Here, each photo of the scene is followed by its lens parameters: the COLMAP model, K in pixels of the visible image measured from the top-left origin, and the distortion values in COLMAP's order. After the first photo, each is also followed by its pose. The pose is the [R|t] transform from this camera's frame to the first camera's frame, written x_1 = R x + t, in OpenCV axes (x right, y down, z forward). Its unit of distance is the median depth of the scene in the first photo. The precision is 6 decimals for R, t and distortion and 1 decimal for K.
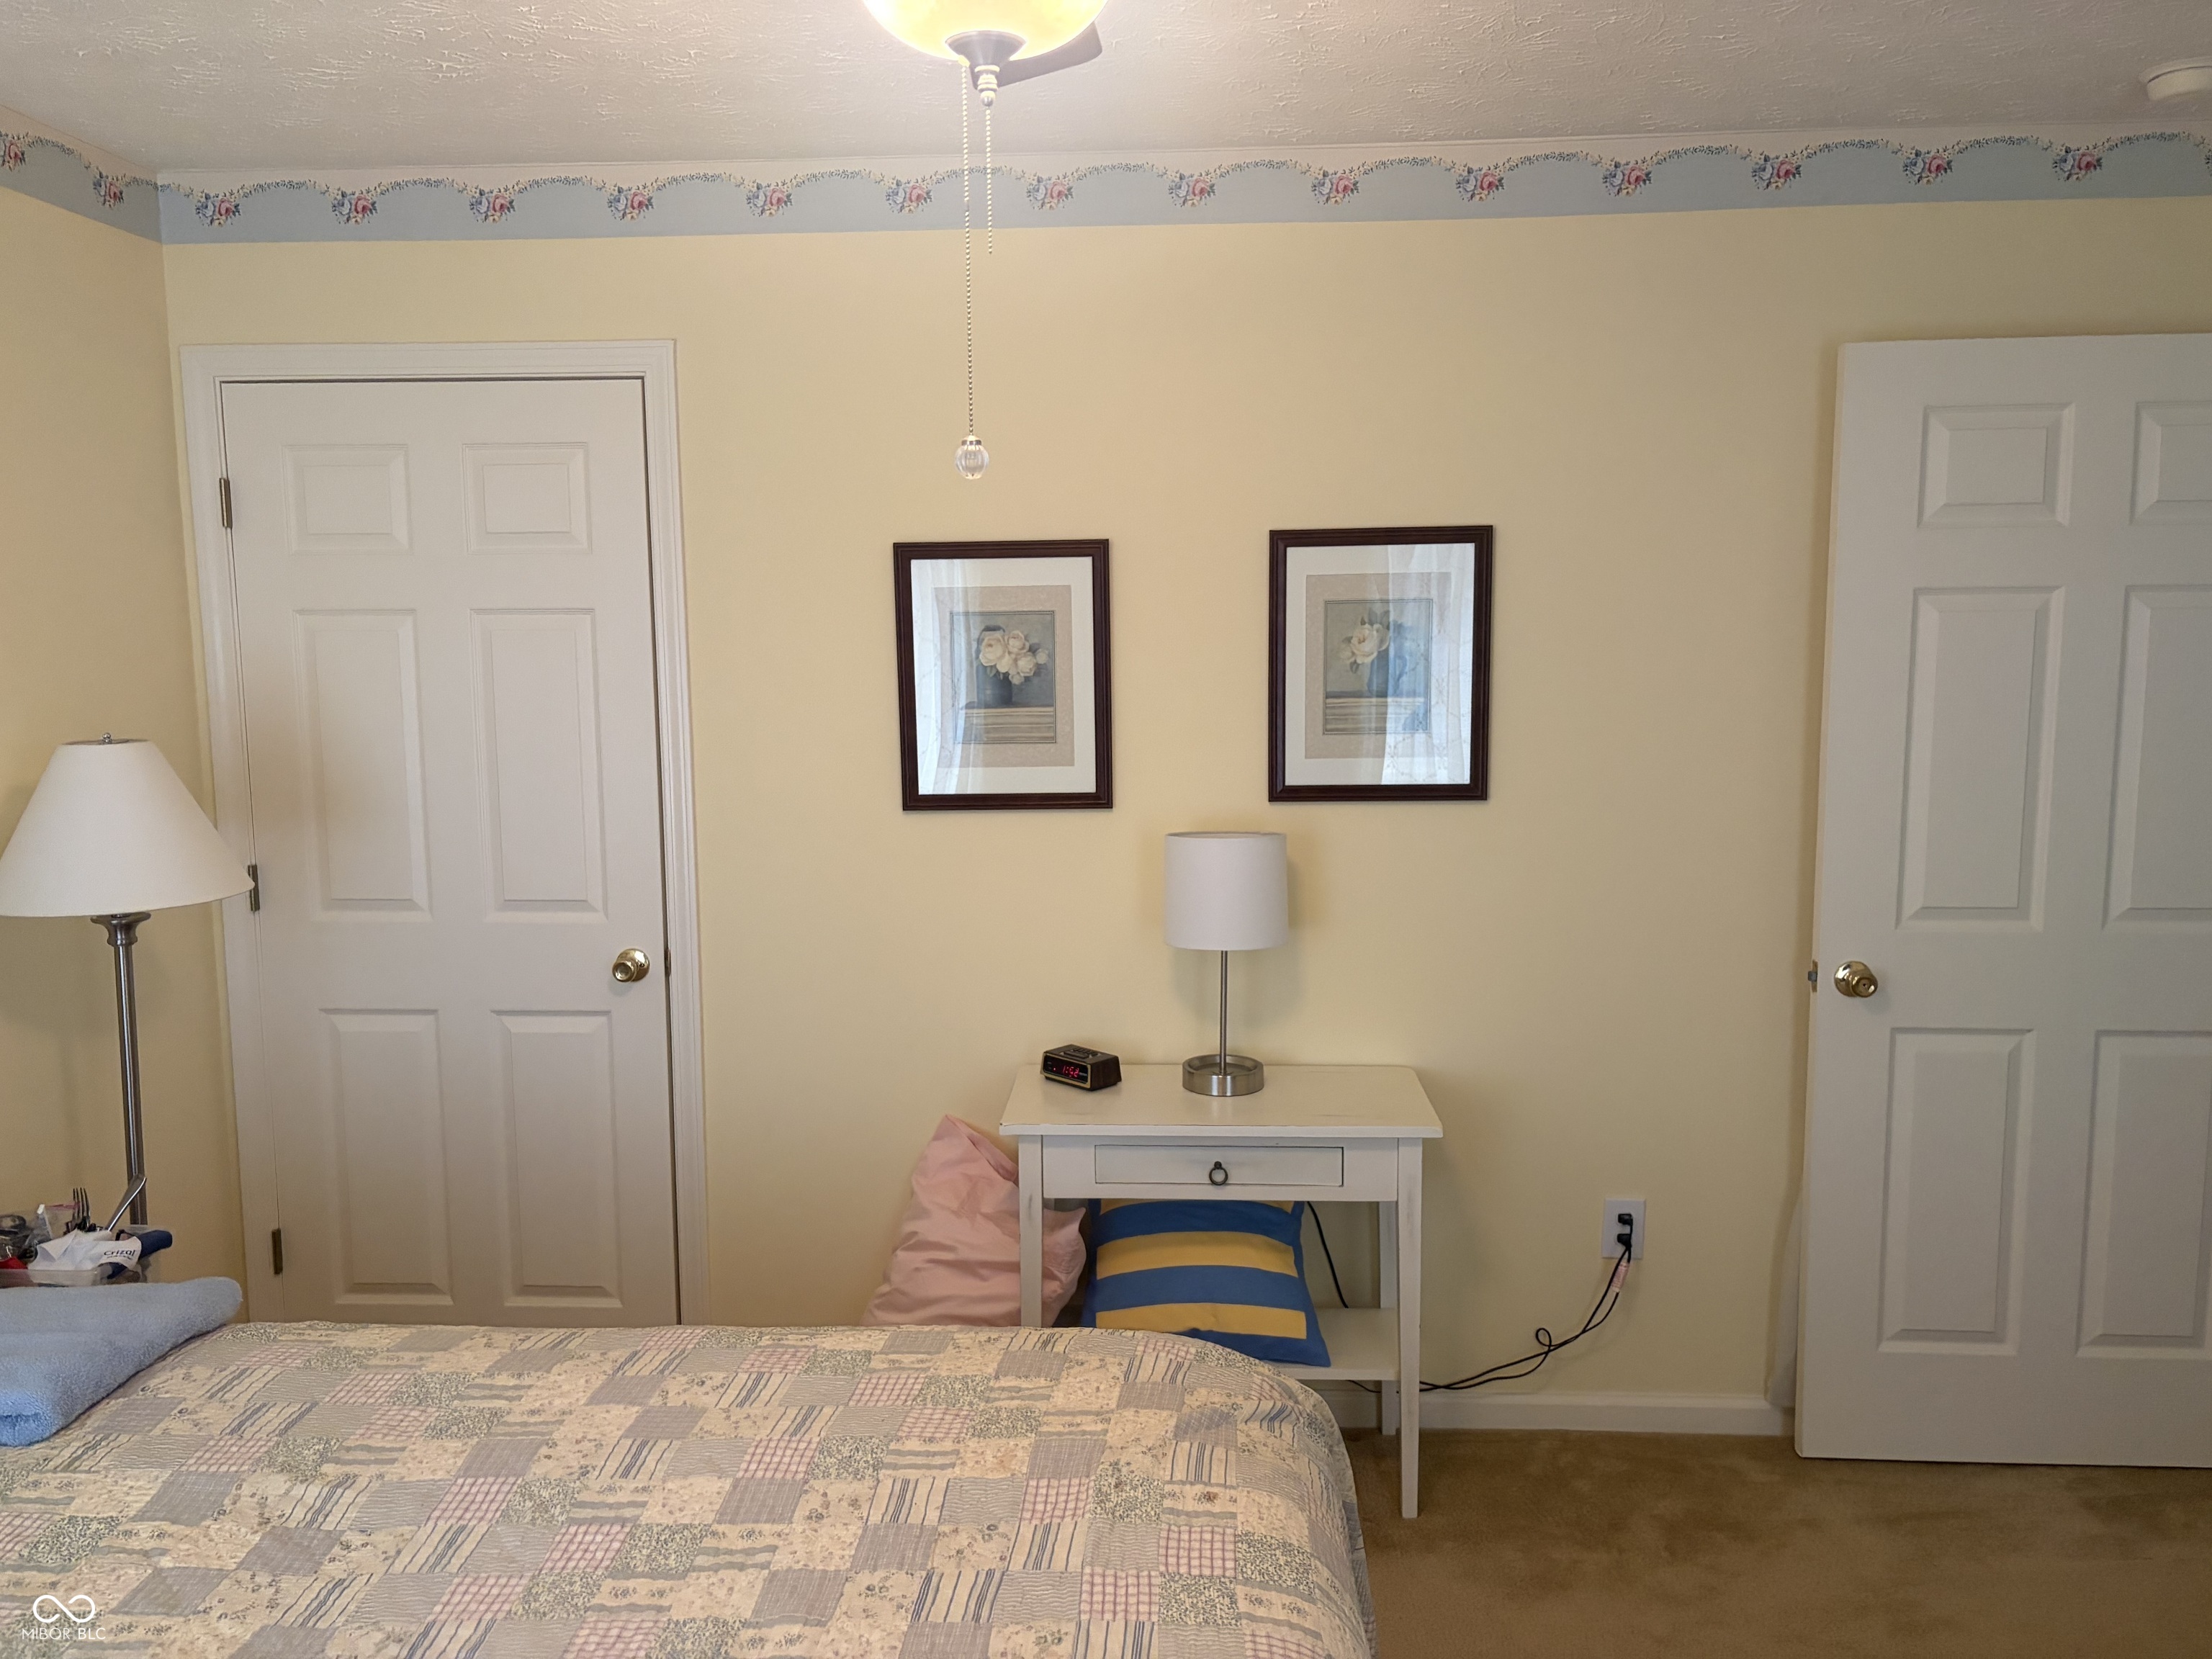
lens RADIAL K [[1677.7, 0, 1108.1], [0, 1677.7, 833.3], [0, 0, 1]] dist [0.033453, -0.028962]
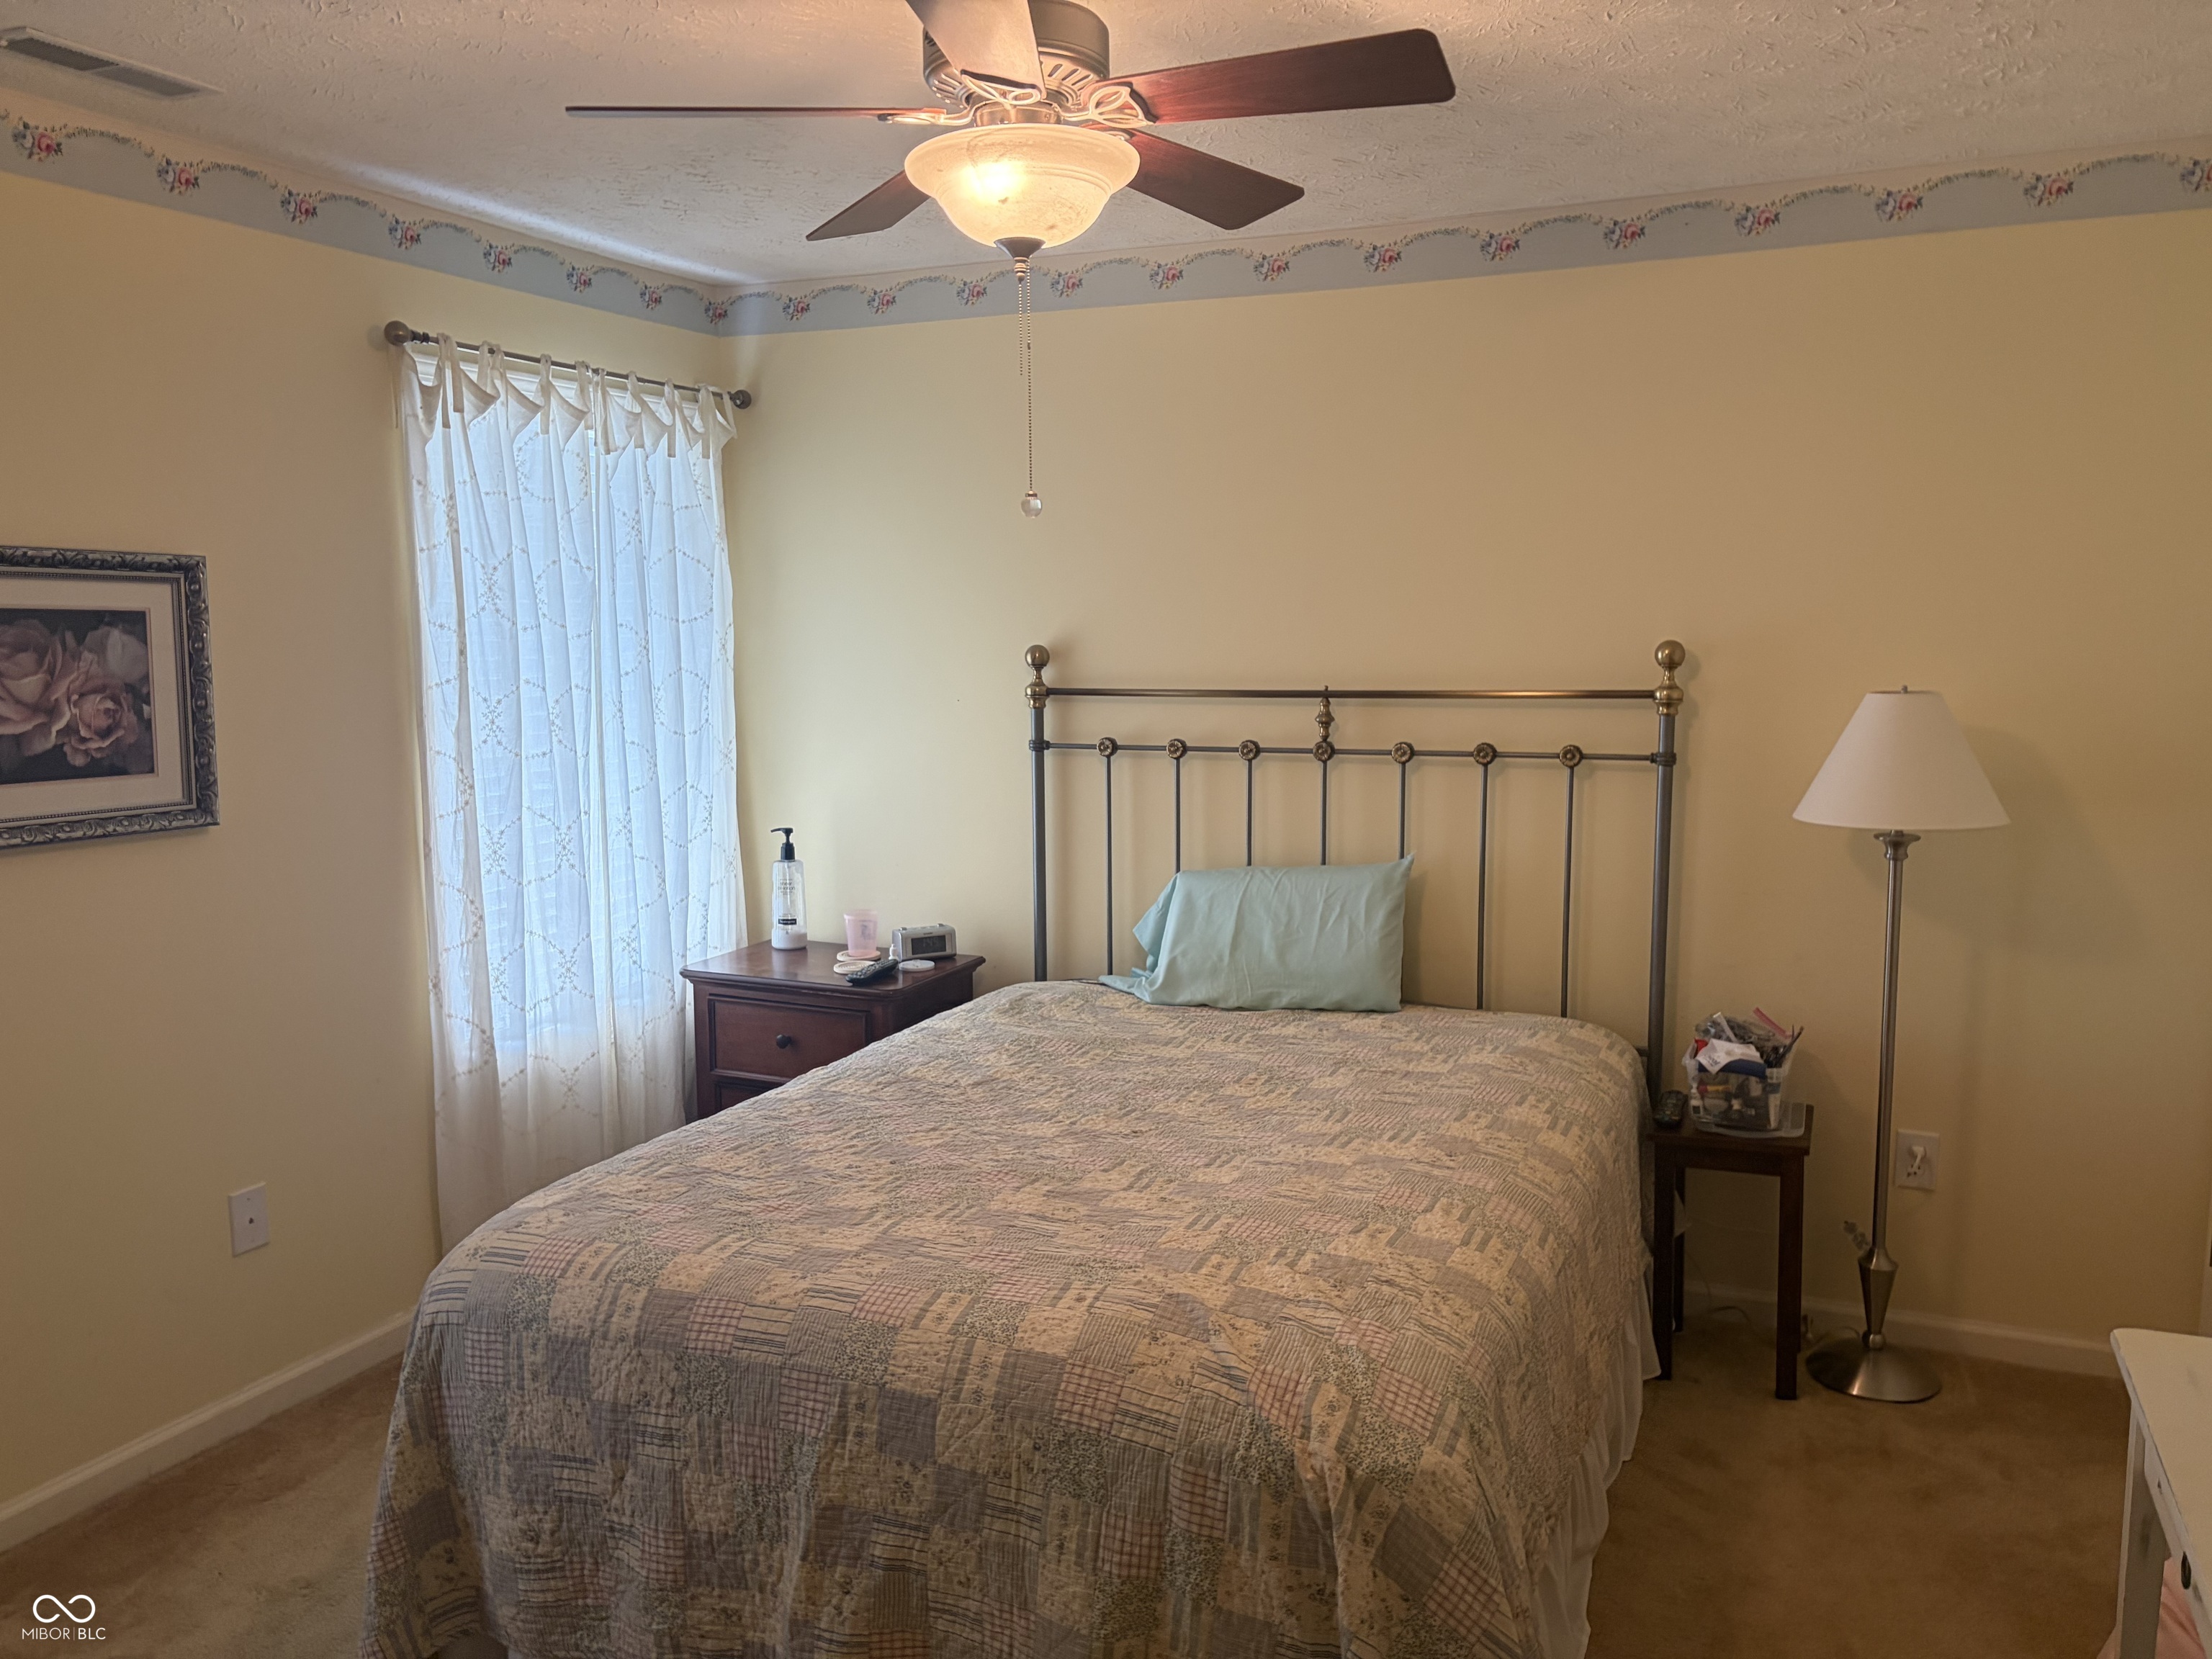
lens RADIAL K [[1677.7, 0, 1108.6], [0, 1677.7, 821.5], [0, 0, 1]] dist [0.033453, -0.028962]
pose [[-0.346669, 0.133164, -0.928487, 1.059854], [-0.104315, 0.978258, 0.179250, -0.169752], [0.932169, 0.158996, -0.325240, 1.230663]]
